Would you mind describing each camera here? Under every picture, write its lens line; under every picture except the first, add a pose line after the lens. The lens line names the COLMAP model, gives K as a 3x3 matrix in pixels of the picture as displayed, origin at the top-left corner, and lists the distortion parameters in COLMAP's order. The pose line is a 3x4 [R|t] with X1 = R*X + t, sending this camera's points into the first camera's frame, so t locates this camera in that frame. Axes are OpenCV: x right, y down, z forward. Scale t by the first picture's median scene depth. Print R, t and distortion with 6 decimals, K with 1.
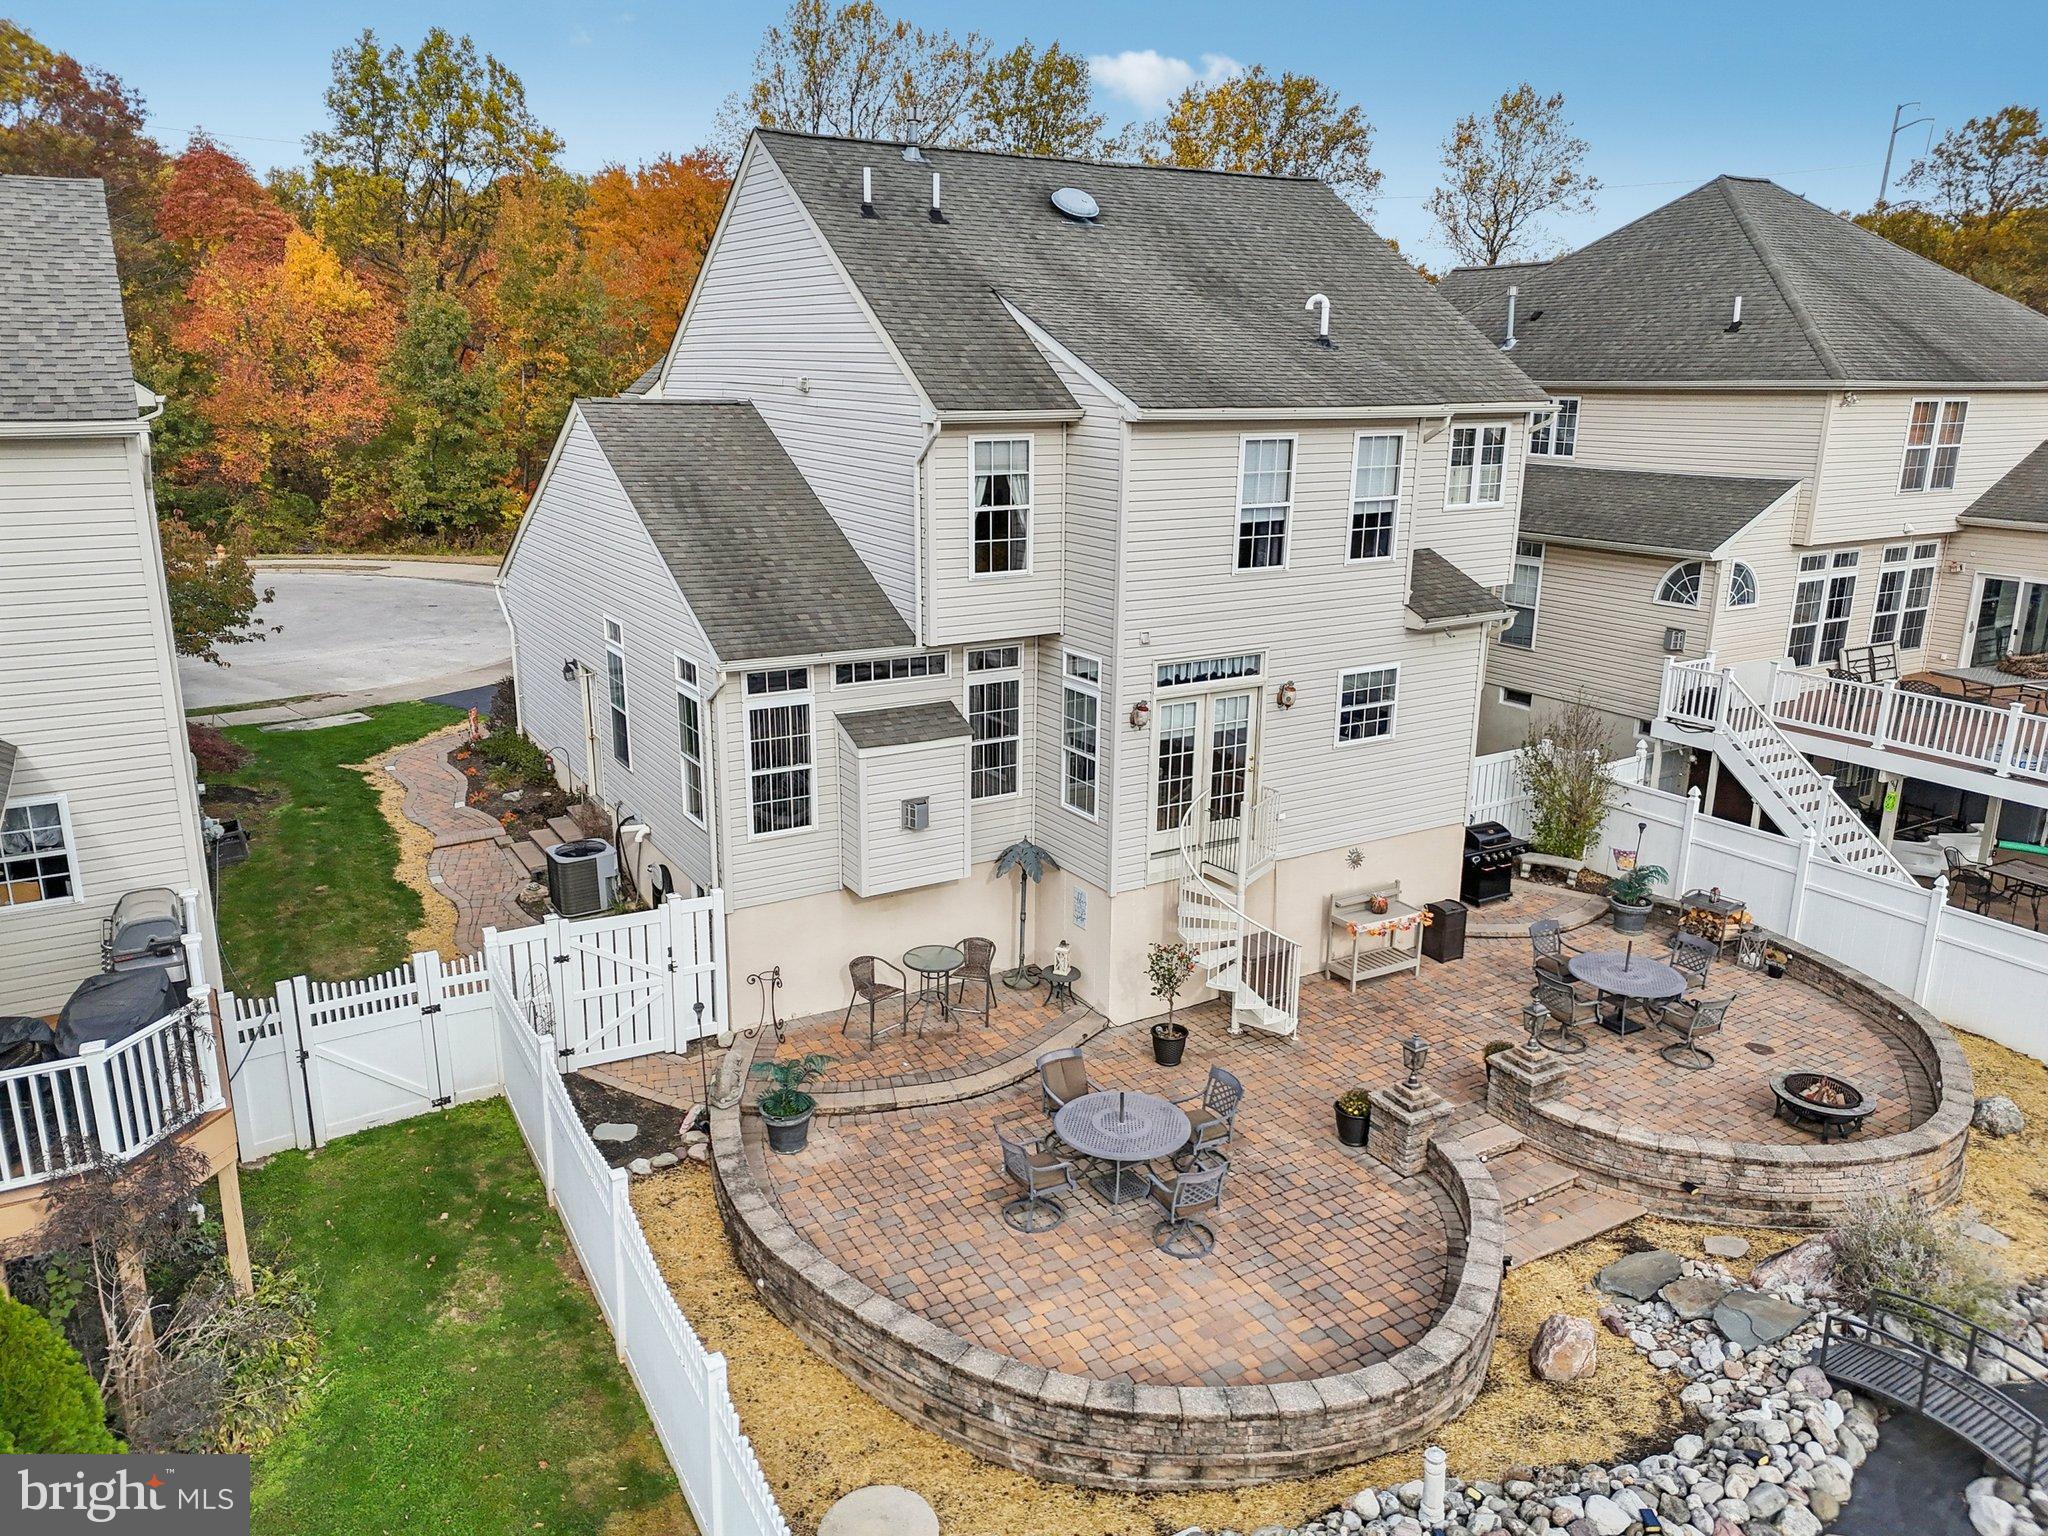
lens RADIAL K [[1427.6, 0, 1024.0], [0, 1427.6, 768.0], [0, 0, 1]] dist [0.089506, -0.094672]
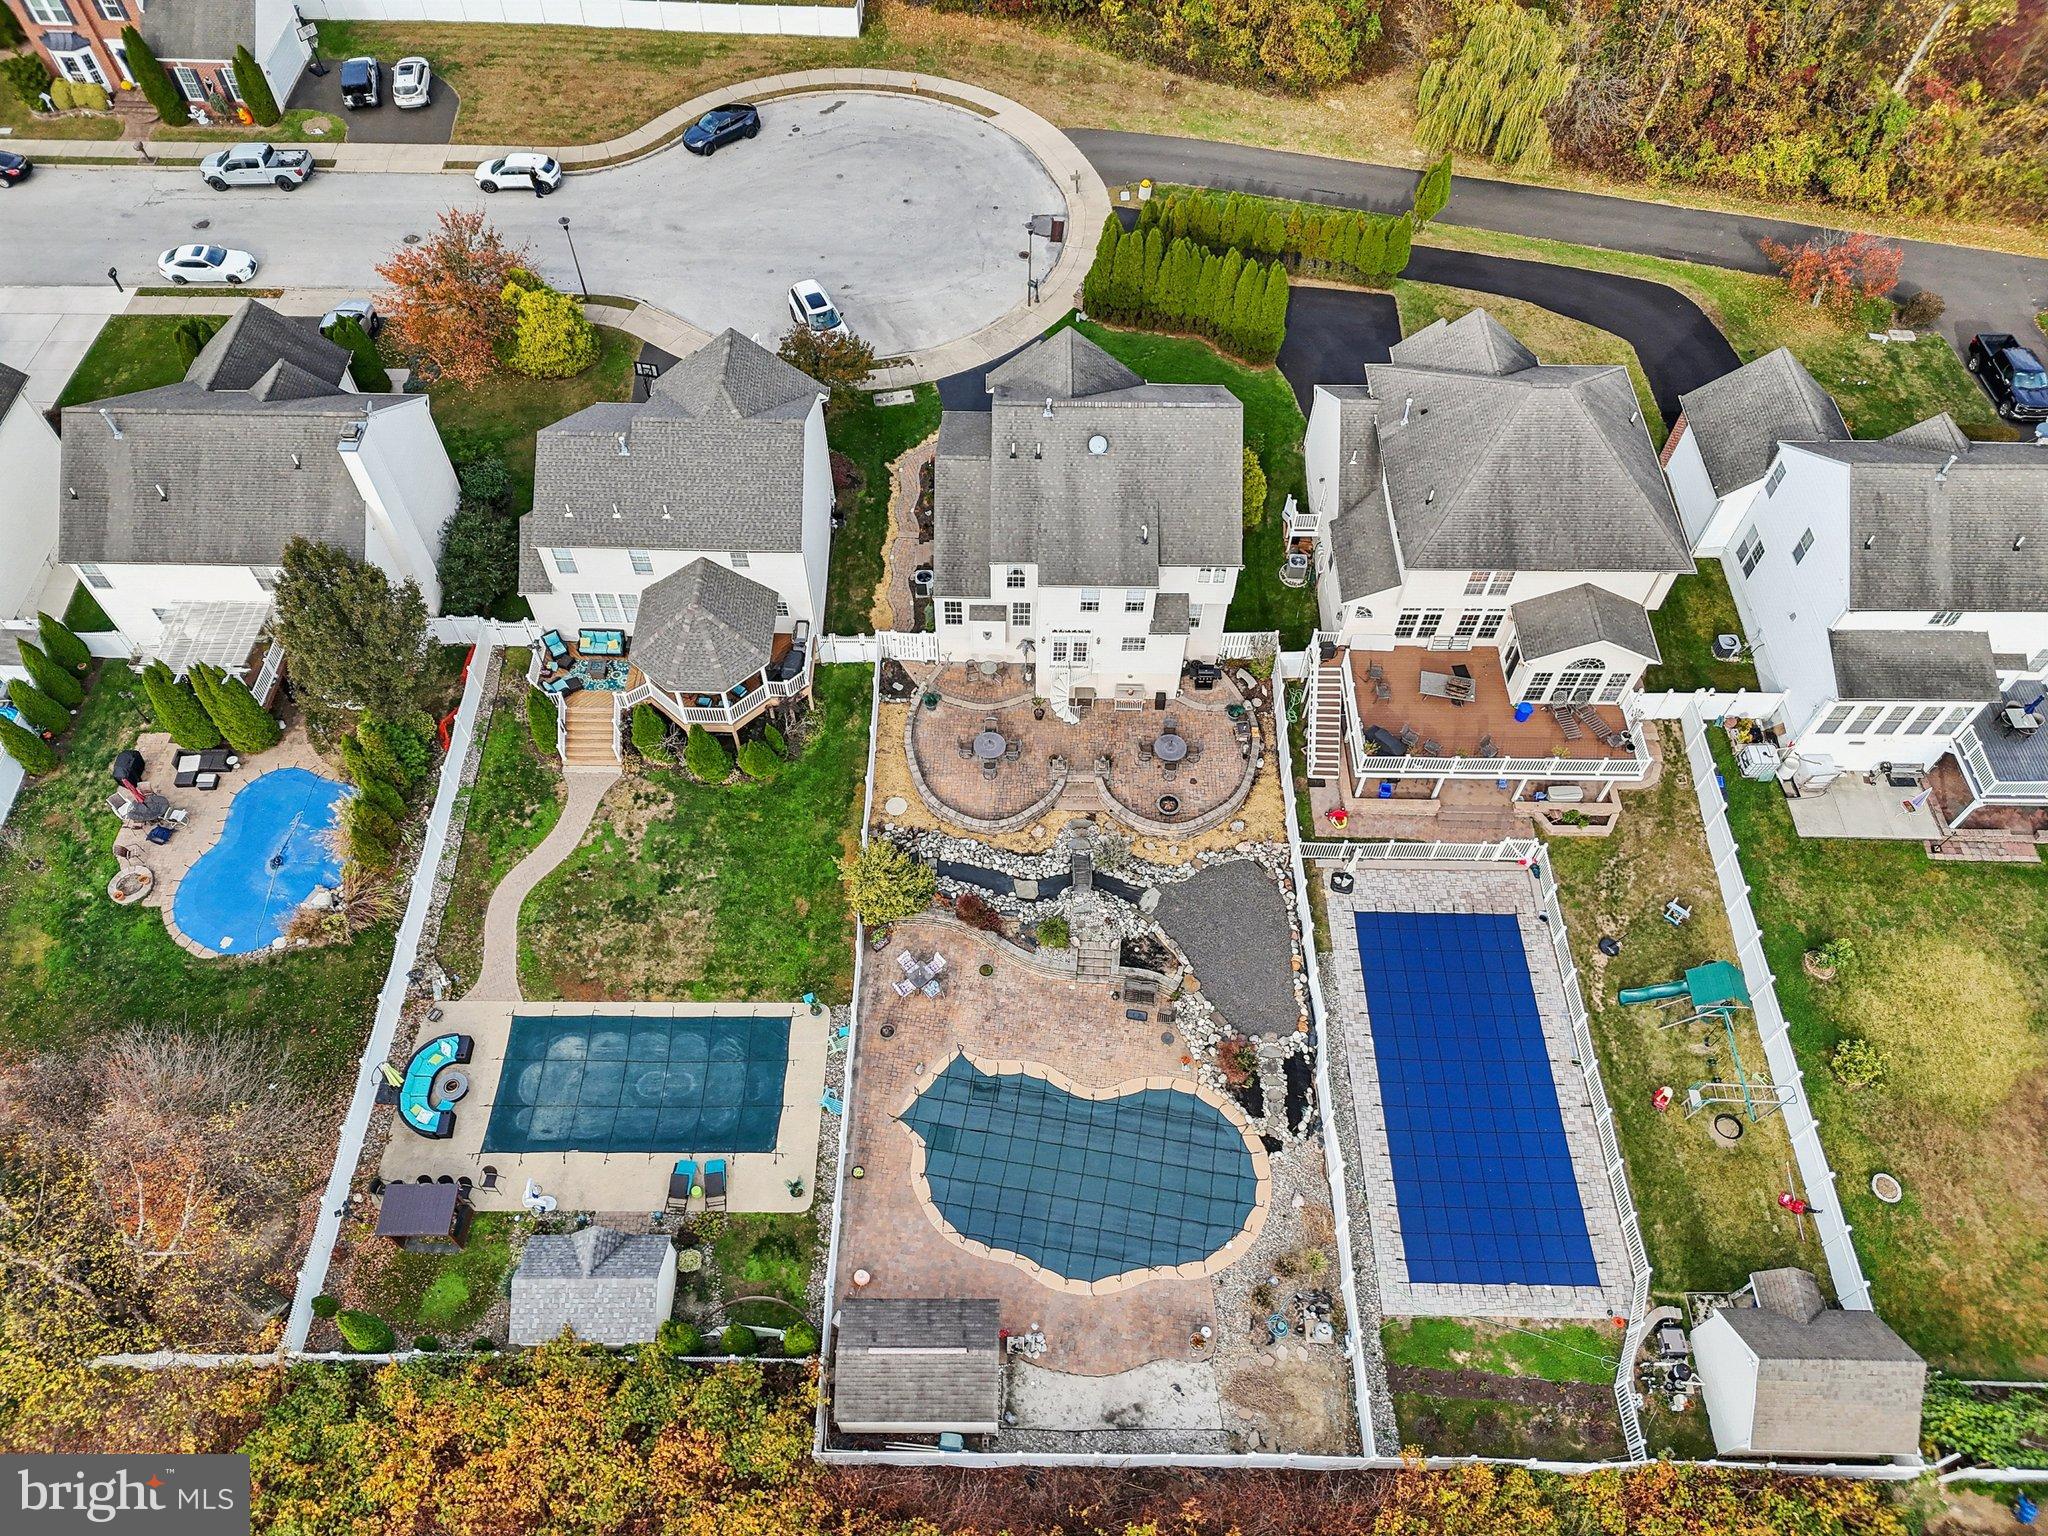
lens RADIAL K [[1401.1, 0, 1024.0], [0, 1401.1, 768.0], [0, 0, 1]] dist [0.042541, -0.030674]
pose [[0.853791, 0.428010, -0.296393, 1.108181], [-0.144006, 0.741255, 0.655594, -1.898895], [0.500304, -0.517057, 0.694513, -1.442713]]
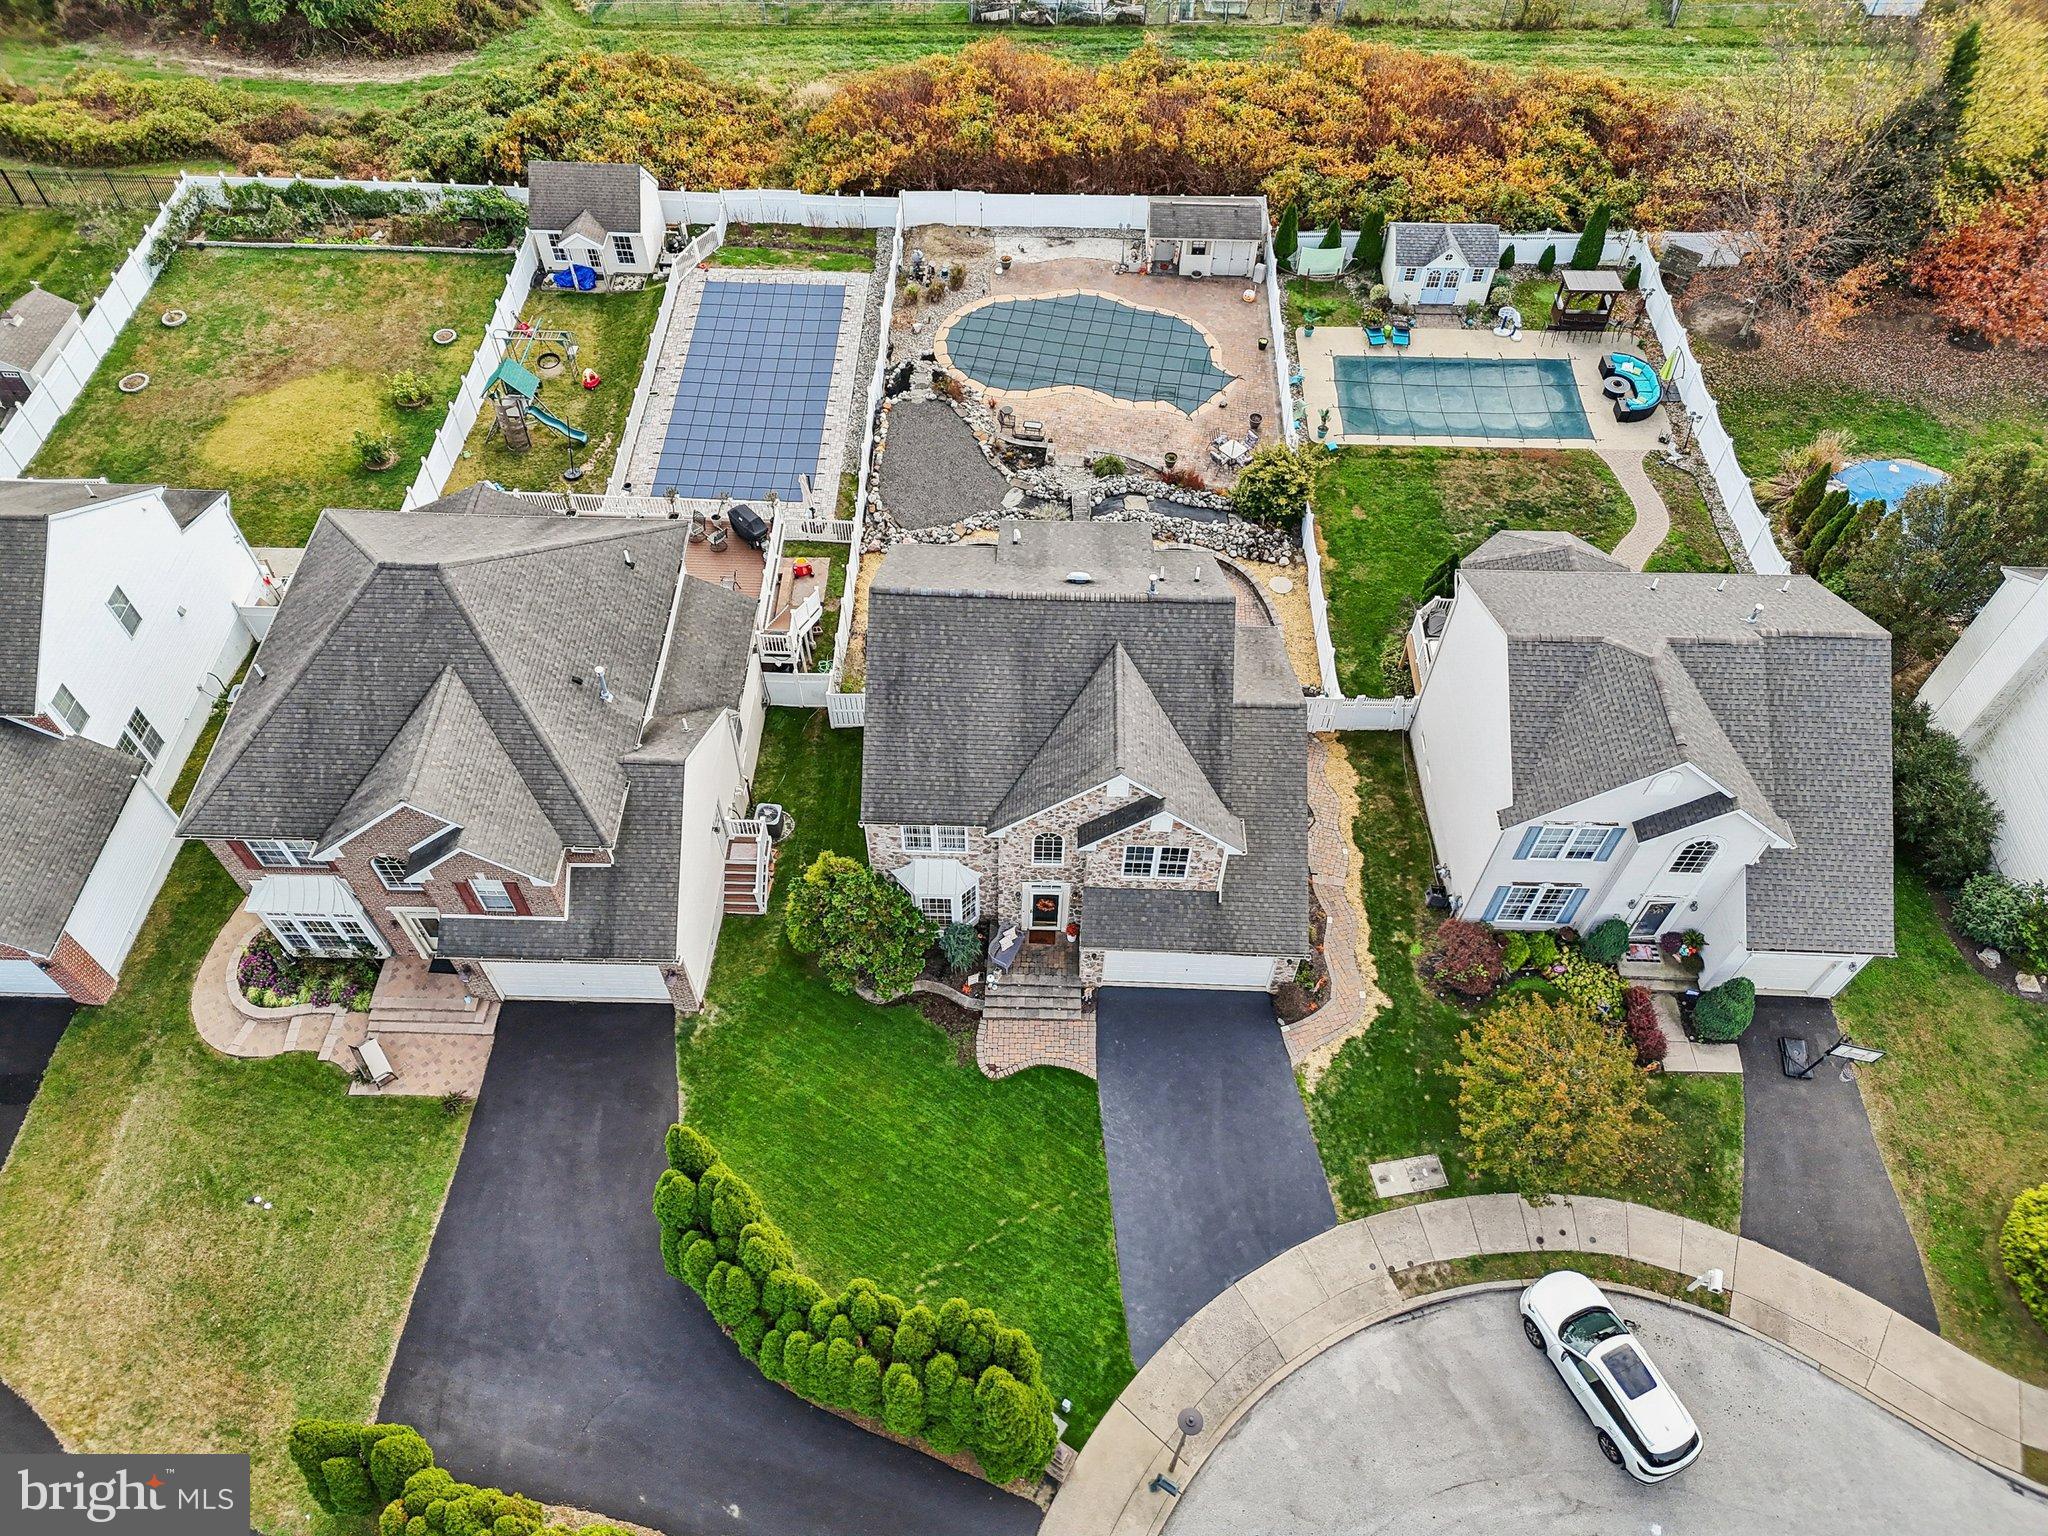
lens RADIAL K [[1447.6, 0, 1030.9], [0, 1447.6, 721.9], [0, 0, 1]] dist [0.093925, -0.102899]
pose [[-0.842798, -0.435595, 0.316148, -0.699068], [0.128628, 0.407358, 0.904165, -2.399388], [-0.522635, 0.802693, -0.287291, 1.965440]]
